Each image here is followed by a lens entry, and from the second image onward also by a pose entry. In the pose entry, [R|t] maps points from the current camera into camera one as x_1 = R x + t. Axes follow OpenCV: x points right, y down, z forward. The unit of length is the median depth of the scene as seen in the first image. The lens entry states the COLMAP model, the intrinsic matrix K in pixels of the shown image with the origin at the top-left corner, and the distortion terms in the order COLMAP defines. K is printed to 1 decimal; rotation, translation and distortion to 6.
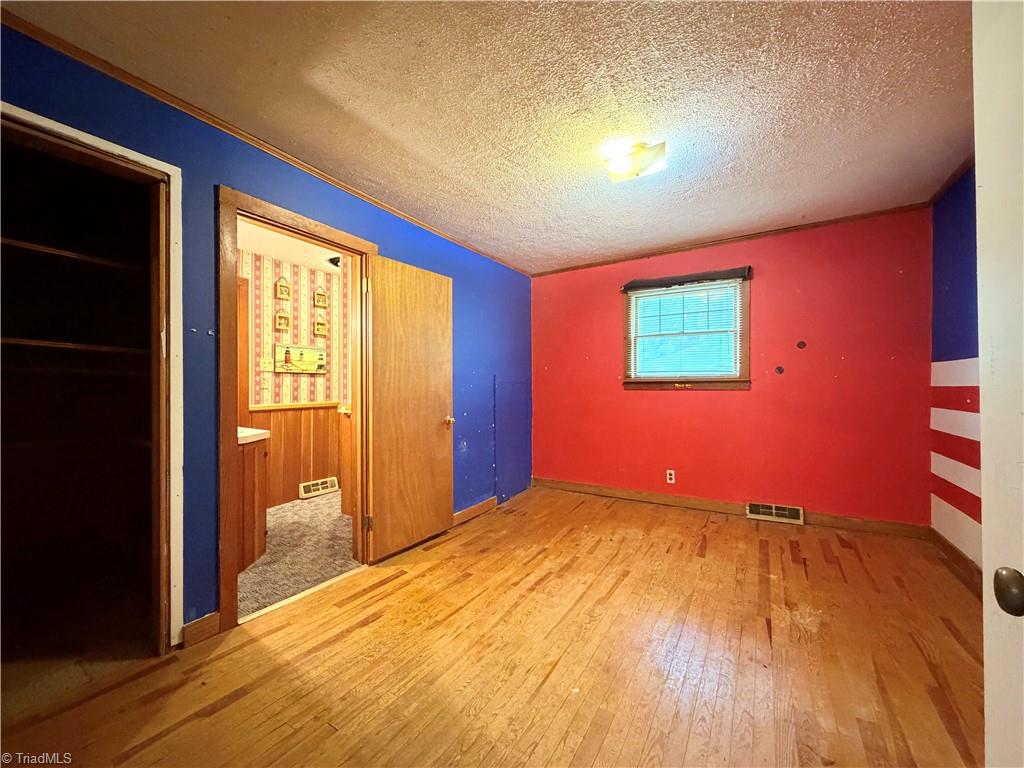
lens RADIAL K [[412.0, 0, 507.6], [0, 412.0, 383.0], [0, 0, 1]] dist [0.002864, -0.000311]
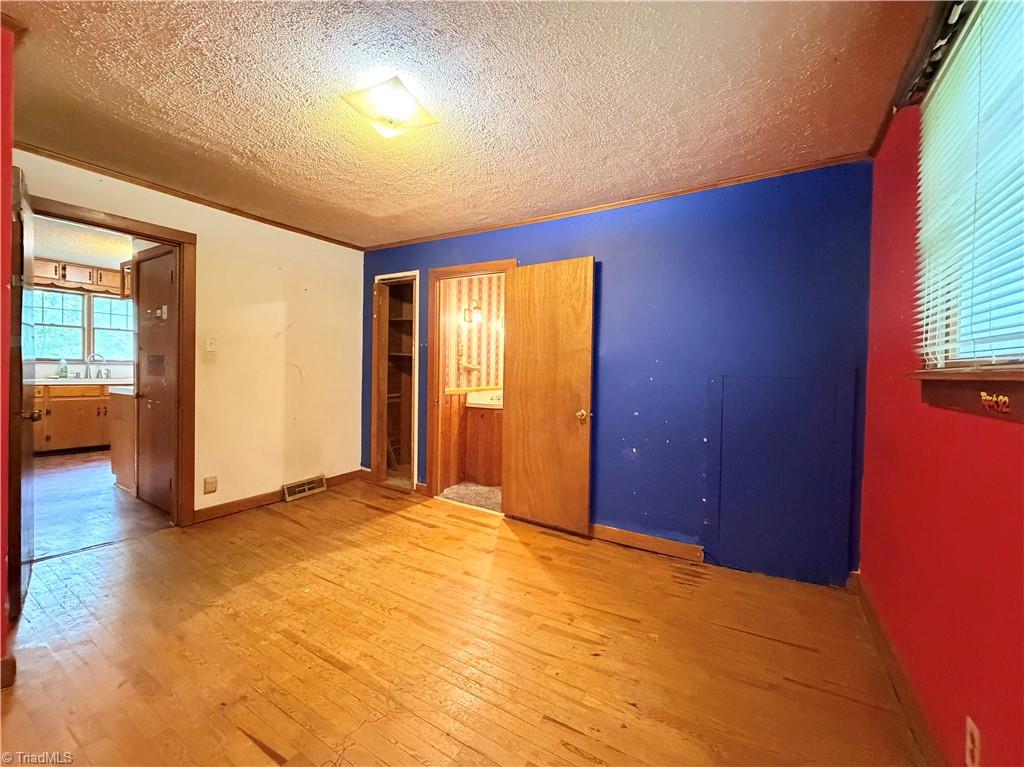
lens RADIAL K [[412.0, 0, 503.1], [0, 412.0, 376.5], [0, 0, 1]] dist [0.002864, -0.000311]
pose [[-0.003309, 0.019064, -0.999813, 0.868160], [-0.018110, 0.999653, 0.019121, -0.009453], [0.999831, 0.018169, -0.002963, 0.930435]]
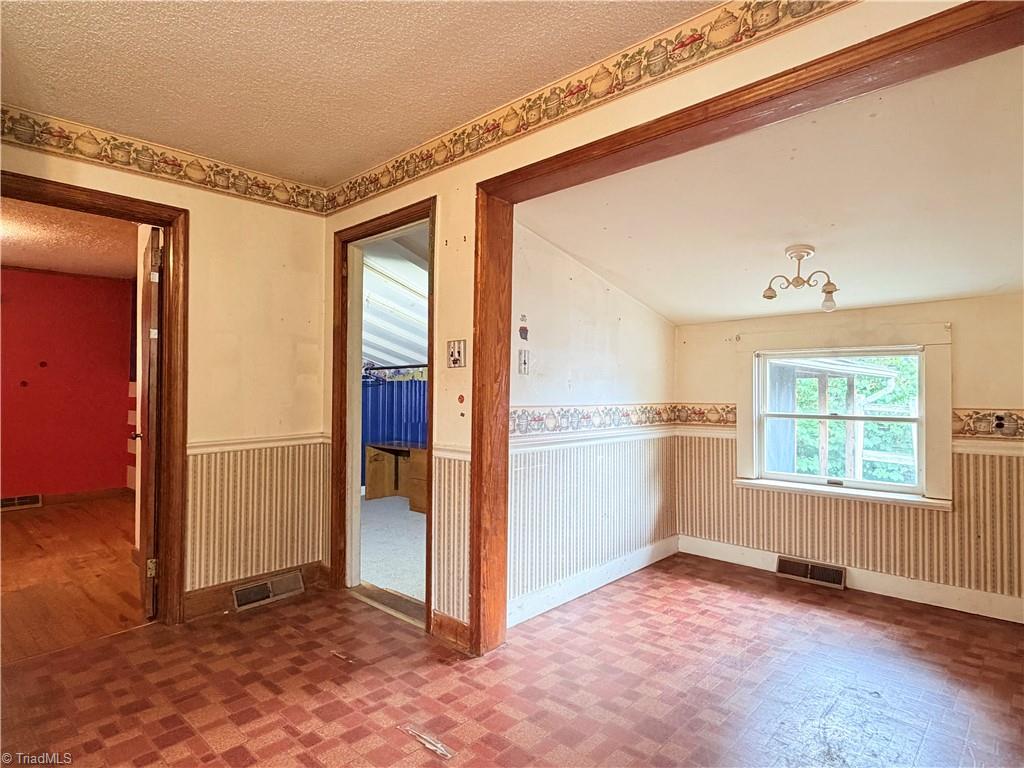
lens RADIAL K [[569.1, 0, 512.1], [0, 569.1, 387.4], [0, 0, 1]] dist [0.009459, 0.001243]
pose [[0.183765, 0.012631, 0.982889, -0.848982], [-0.003351, 0.999920, -0.012224, -0.006340], [-0.982964, -0.001047, 0.183793, -0.836098]]
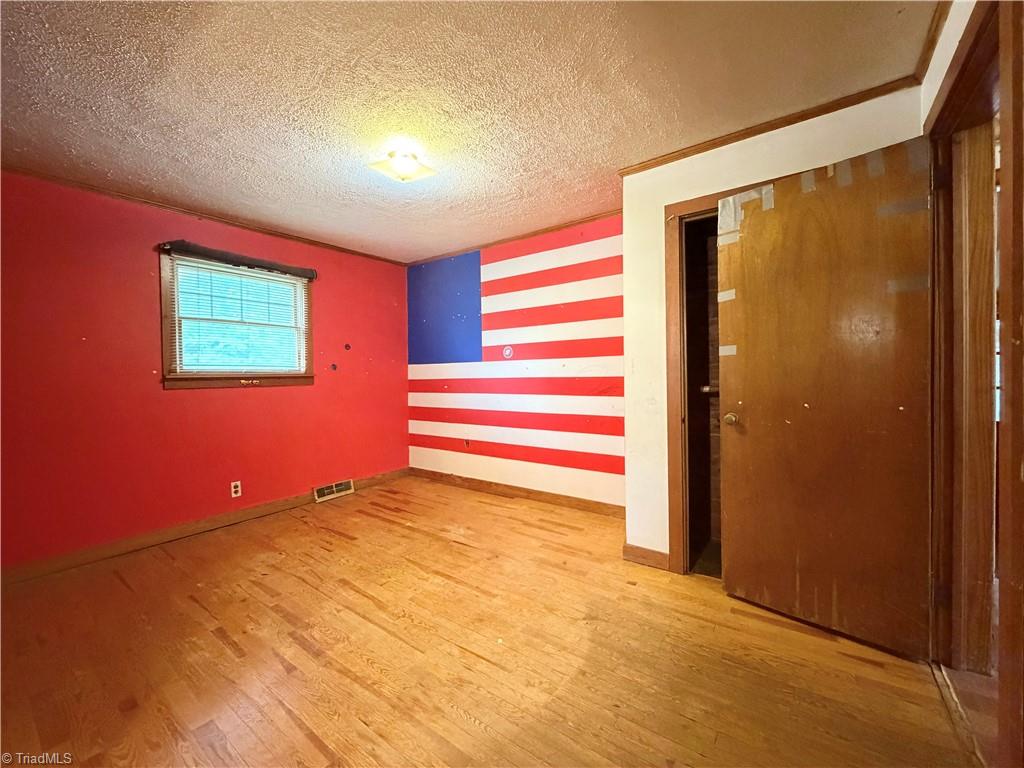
lens RADIAL K [[412.0, 0, 511.9], [0, 412.0, 382.4], [0, 0, 1]] dist [0.002864, -0.000311]
pose [[0.059855, -0.014196, 0.998106, -0.551577], [0.010496, 0.999853, 0.013591, 0.001508], [-0.998152, 0.009662, 0.059995, 0.500762]]
